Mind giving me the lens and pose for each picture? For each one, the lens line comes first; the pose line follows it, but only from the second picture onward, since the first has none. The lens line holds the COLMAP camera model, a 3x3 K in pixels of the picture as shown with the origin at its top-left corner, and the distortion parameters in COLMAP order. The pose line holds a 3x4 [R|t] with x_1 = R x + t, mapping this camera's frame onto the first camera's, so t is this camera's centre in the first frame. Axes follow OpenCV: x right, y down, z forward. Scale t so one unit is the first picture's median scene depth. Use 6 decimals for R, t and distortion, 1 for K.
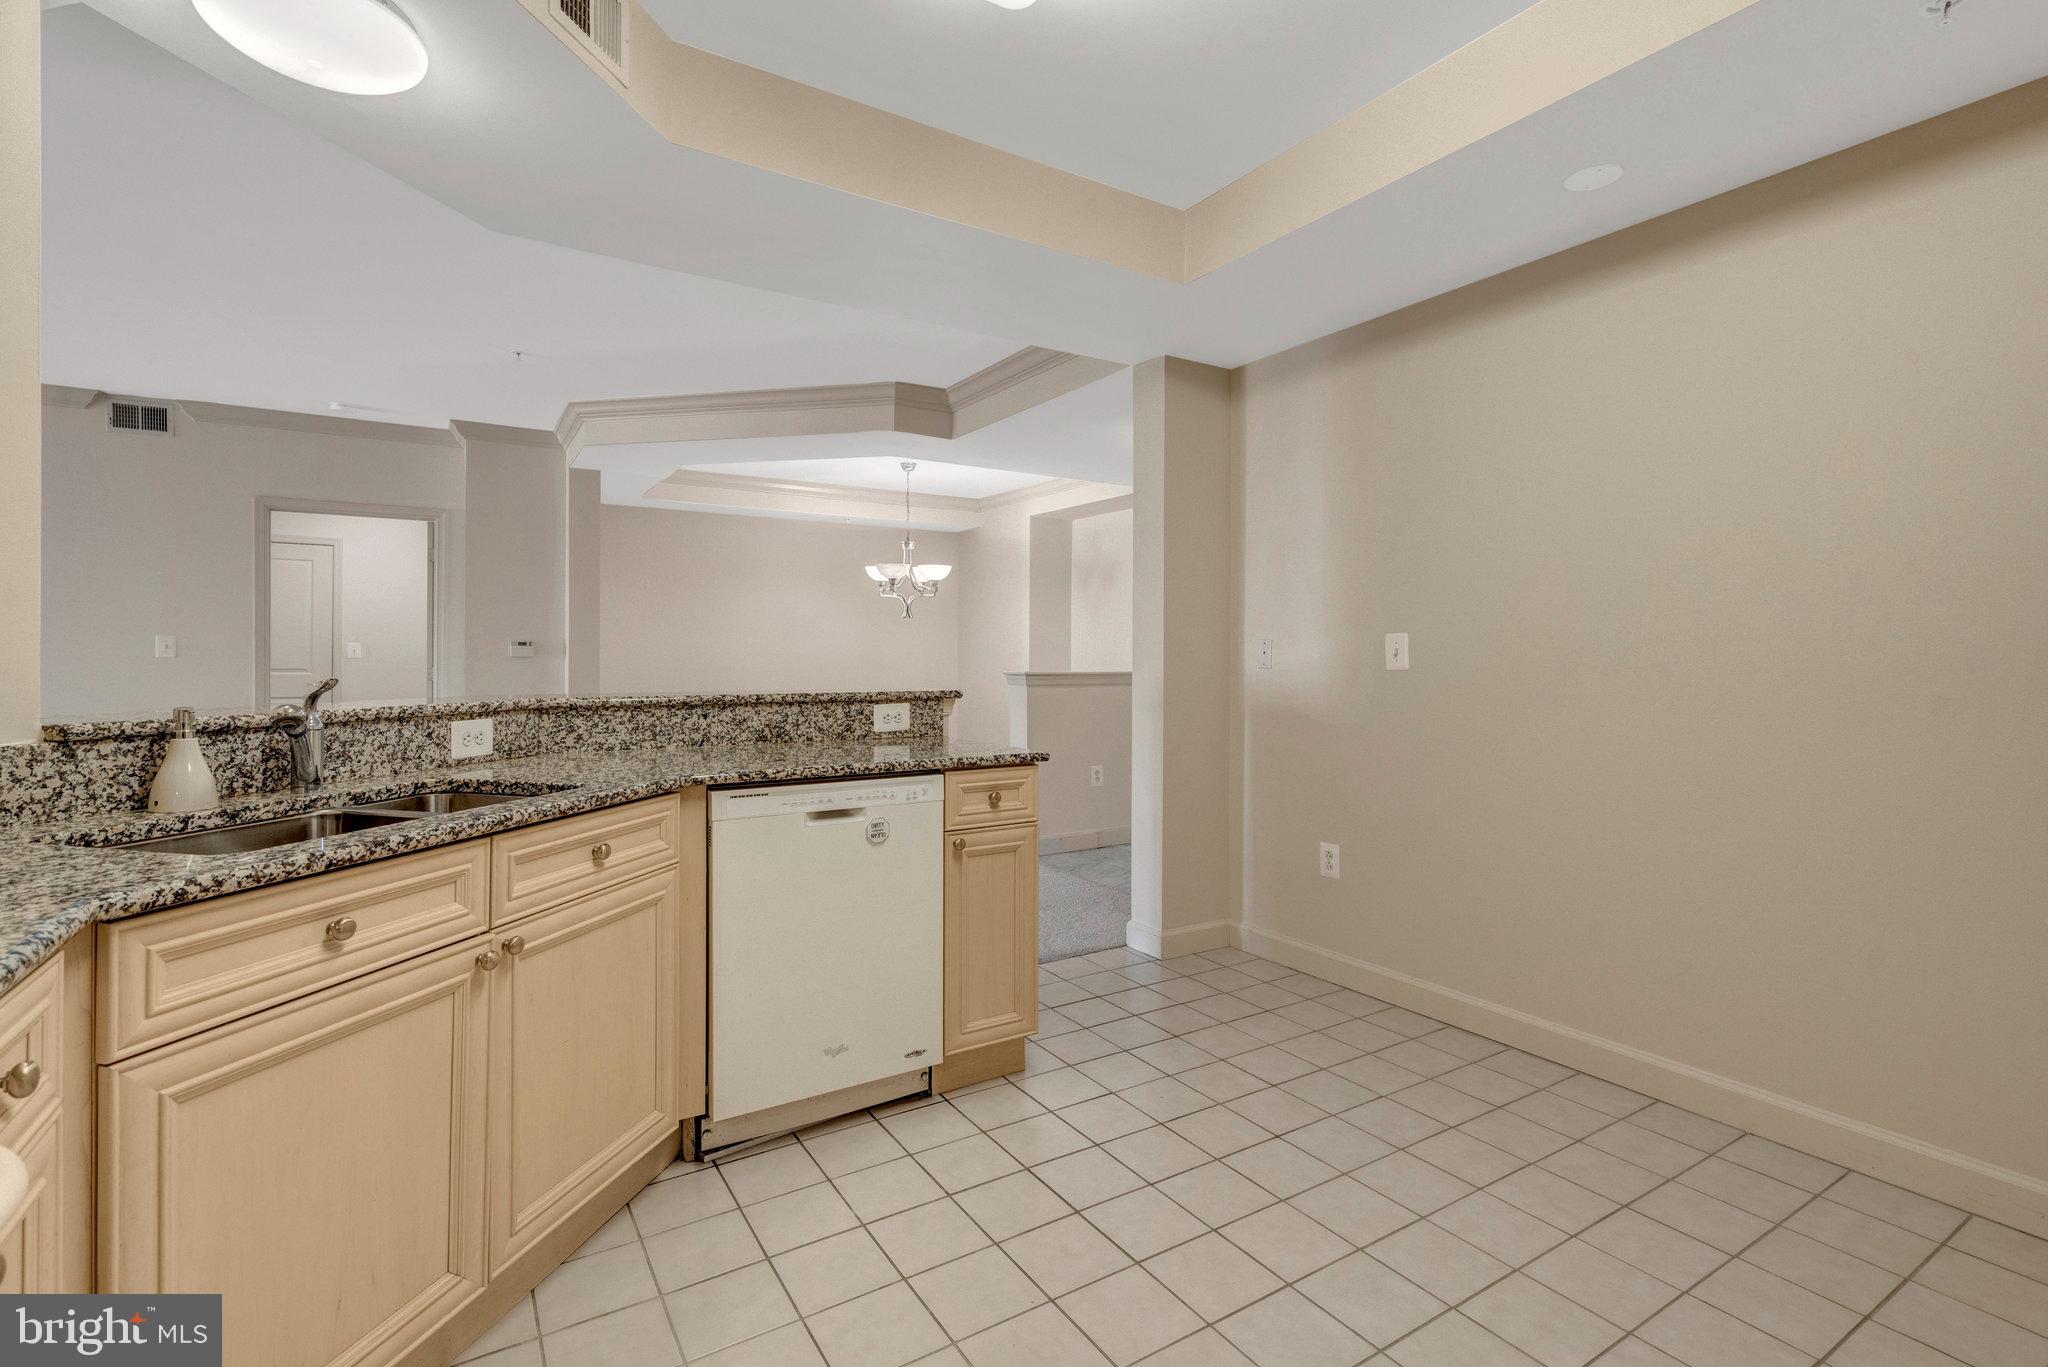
lens RADIAL K [[952.0, 0, 1026.9], [0, 952.0, 666.1], [0, 0, 1]] dist [-0.001896, -0.000283]
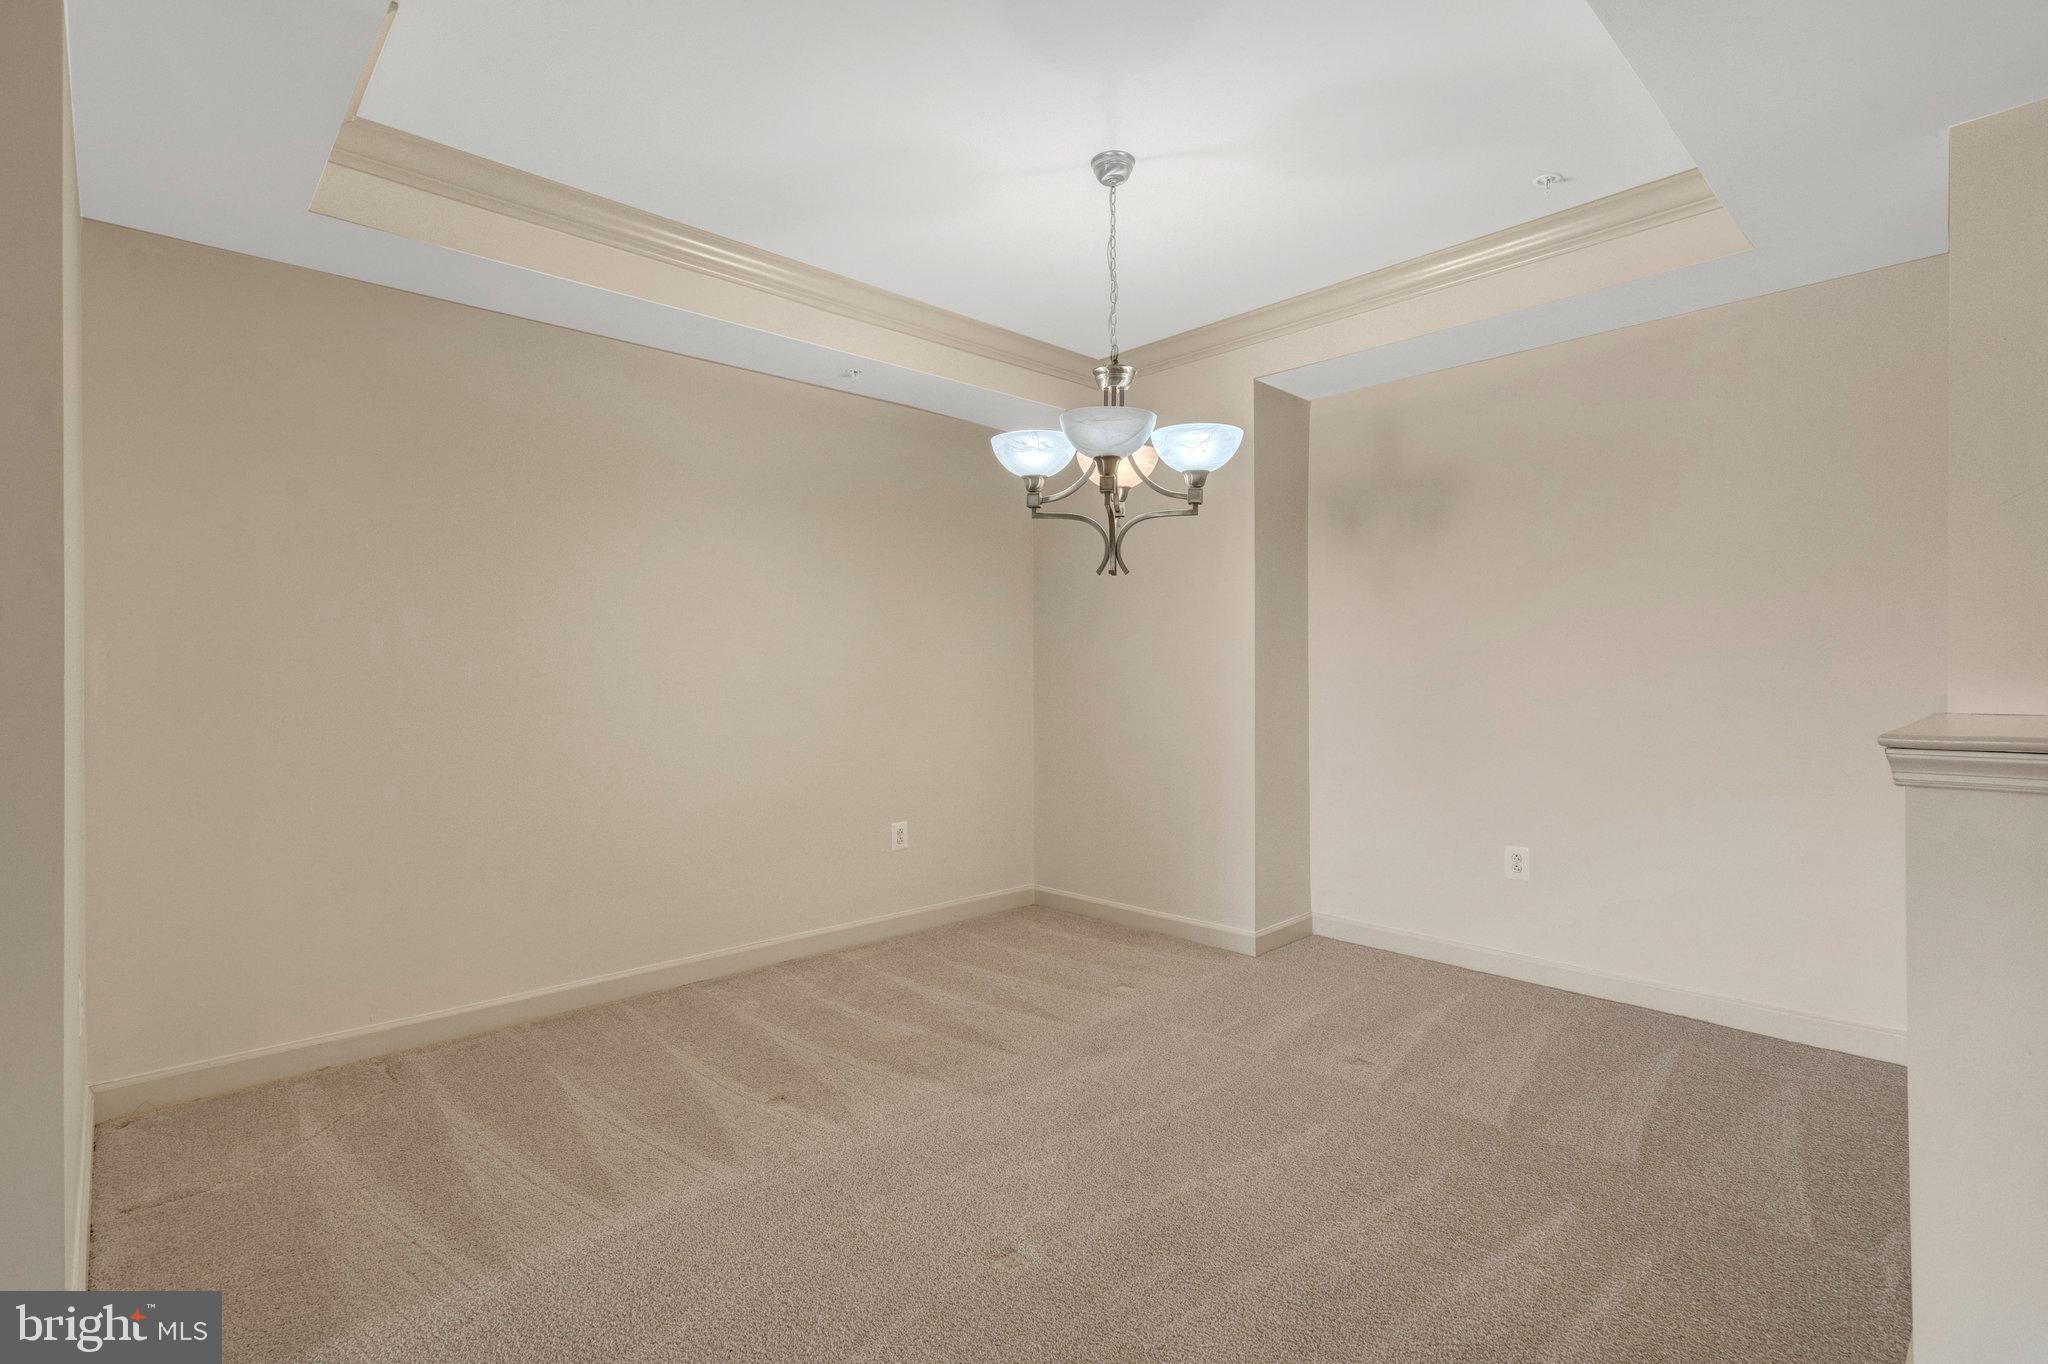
lens RADIAL K [[958.0, 0, 1024.0], [0, 958.0, 682.0], [0, 0, 1]] dist [-0.000250, 0.000030]
pose [[0.980083, -0.004056, 0.198545, -0.321200], [0.005808, 0.999949, -0.008242, -0.008538], [-0.198502, 0.009231, 0.980057, 0.884961]]
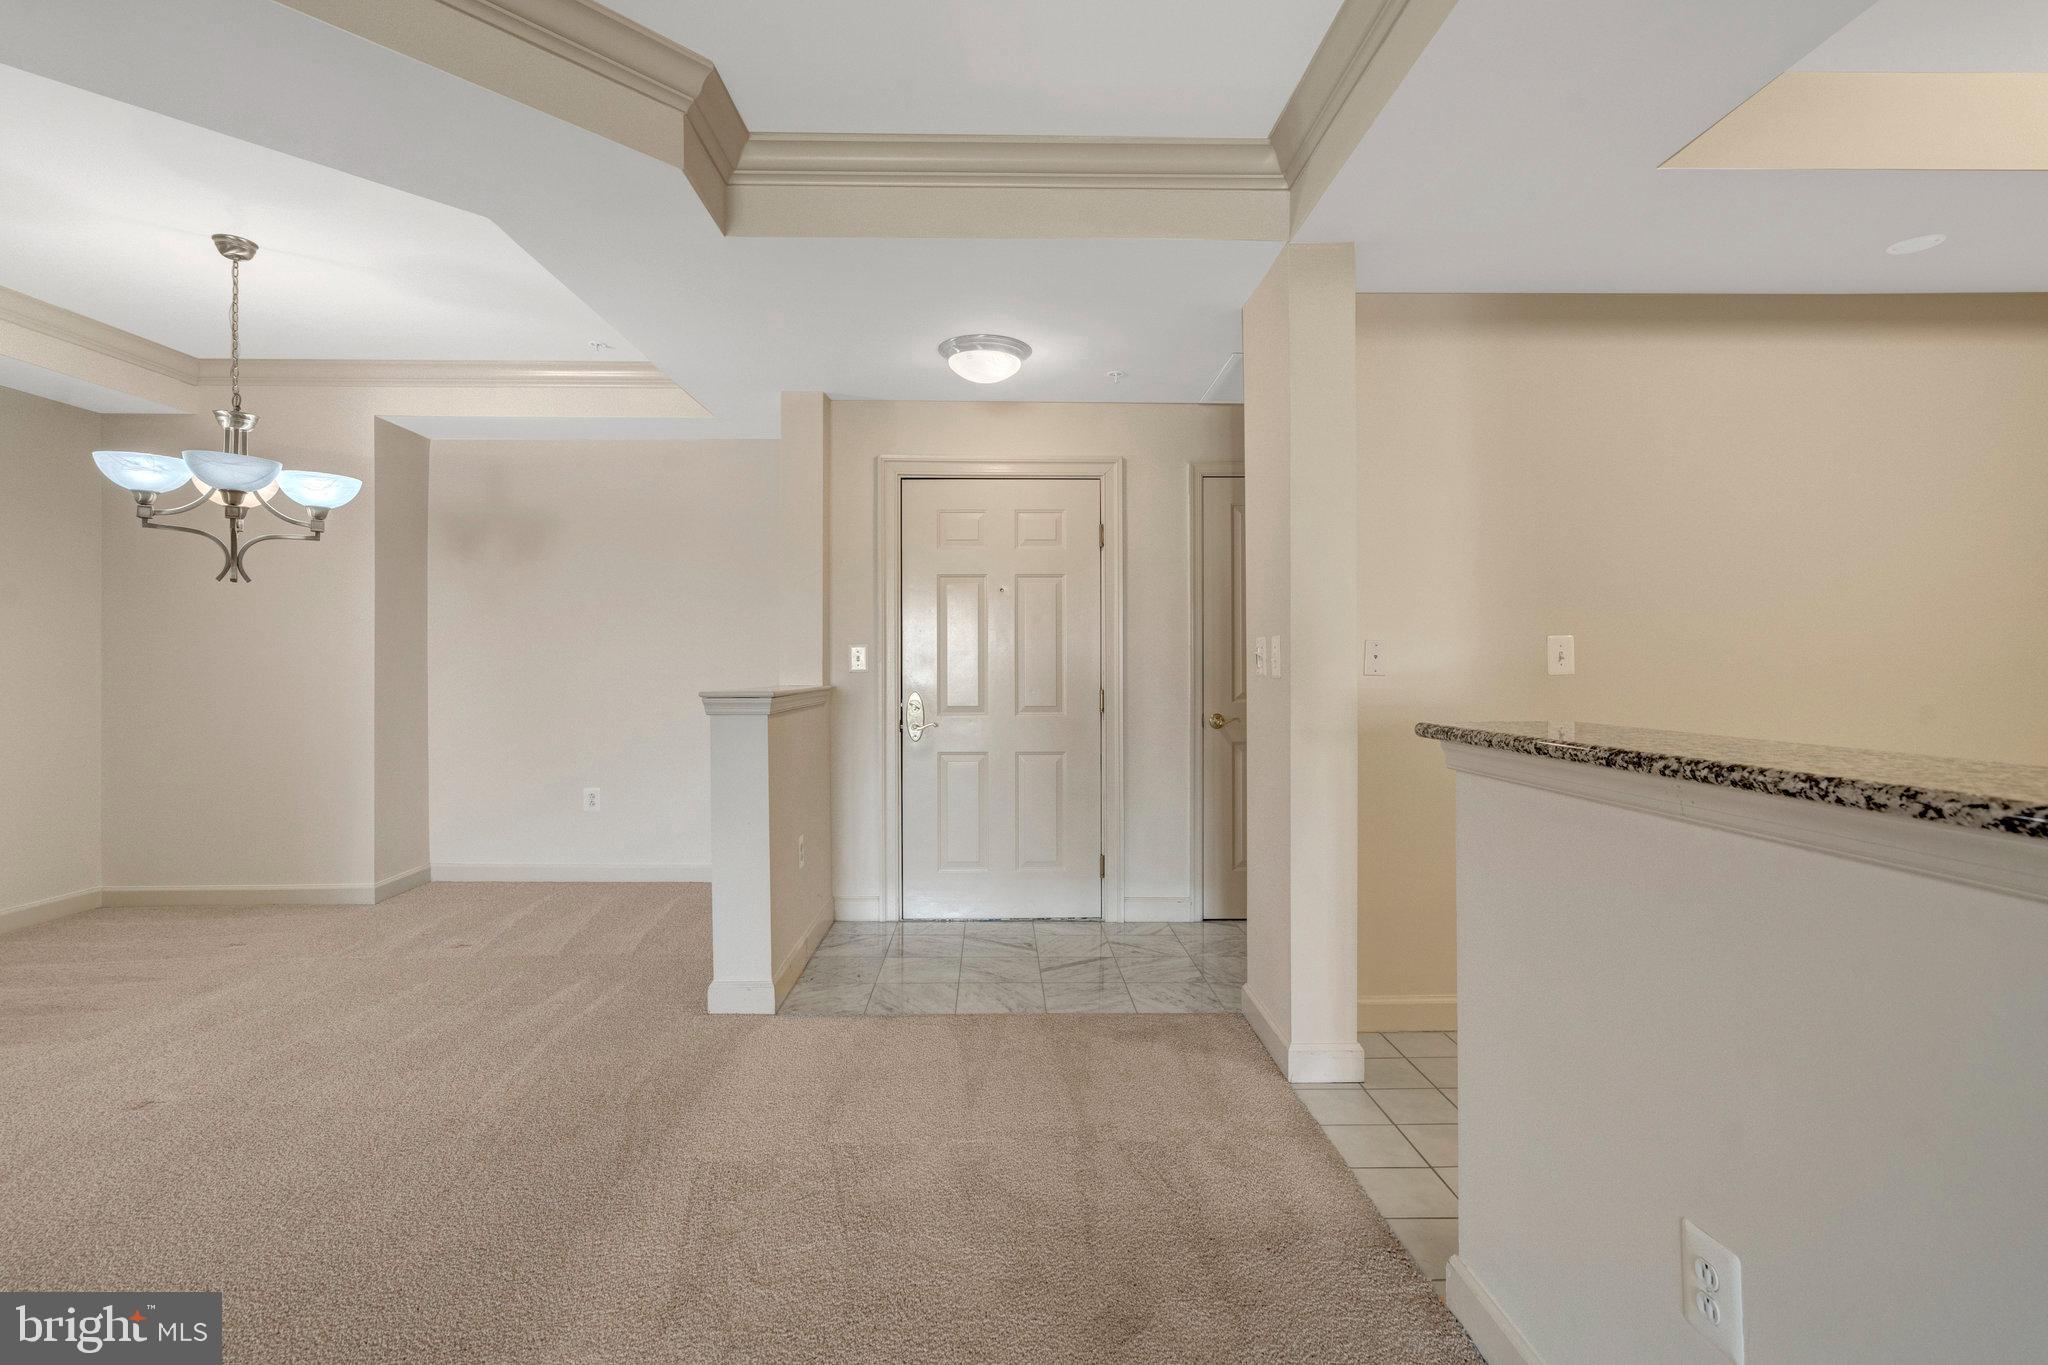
lens RADIAL K [[952.0, 0, 1026.9], [0, 952.0, 665.1], [0, 0, 1]] dist [-0.001896, -0.000283]
pose [[0.514387, 0.002628, 0.857554, -0.437772], [0.014406, 0.999828, -0.011705, -0.001353], [-0.857437, 0.018374, 0.514261, 0.617692]]
